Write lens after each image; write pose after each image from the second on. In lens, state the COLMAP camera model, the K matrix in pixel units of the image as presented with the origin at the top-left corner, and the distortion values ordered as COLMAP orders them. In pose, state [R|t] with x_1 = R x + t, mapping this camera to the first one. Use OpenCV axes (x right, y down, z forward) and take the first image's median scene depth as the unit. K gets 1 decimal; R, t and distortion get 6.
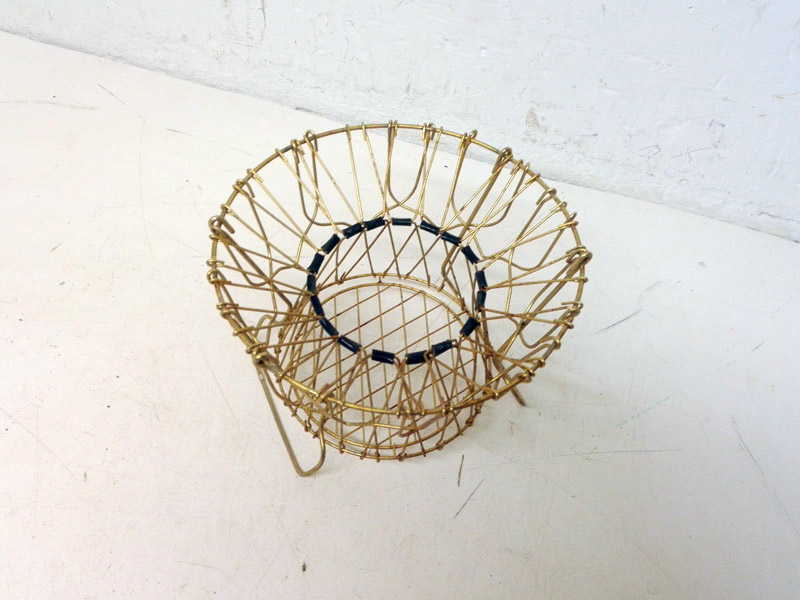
lens RADIAL K [[733.8, 0, 408.3], [0, 733.8, 300.6], [0, 0, 1]] dist [0.006321, 0.000000]
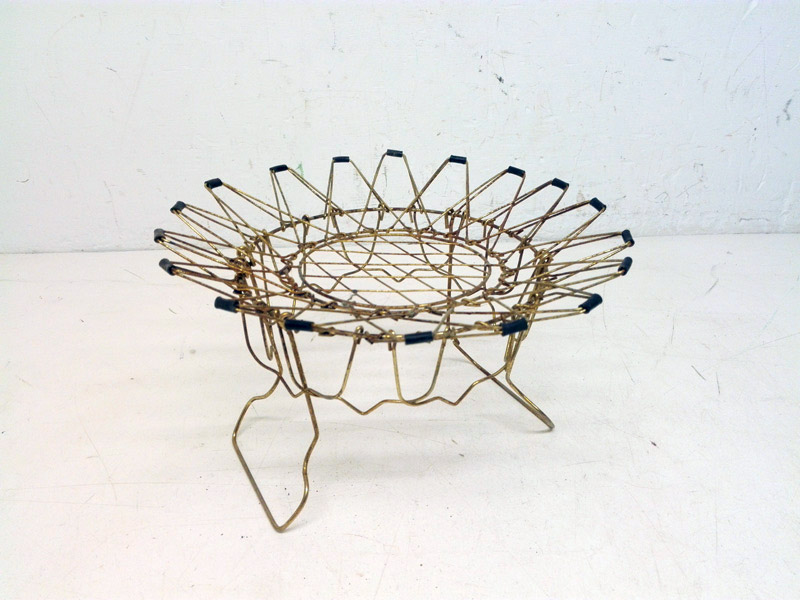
lens RADIAL K [[664.6, 0, 397.5], [0, 664.6, 305.1], [0, 0, 1]] dist [0.036335, -0.087328]
pose [[0.938863, -0.241832, 0.245057, -0.547551], [0.321082, 0.871914, -0.369692, 0.309030], [-0.124266, 0.425773, 0.896256, -0.052195]]
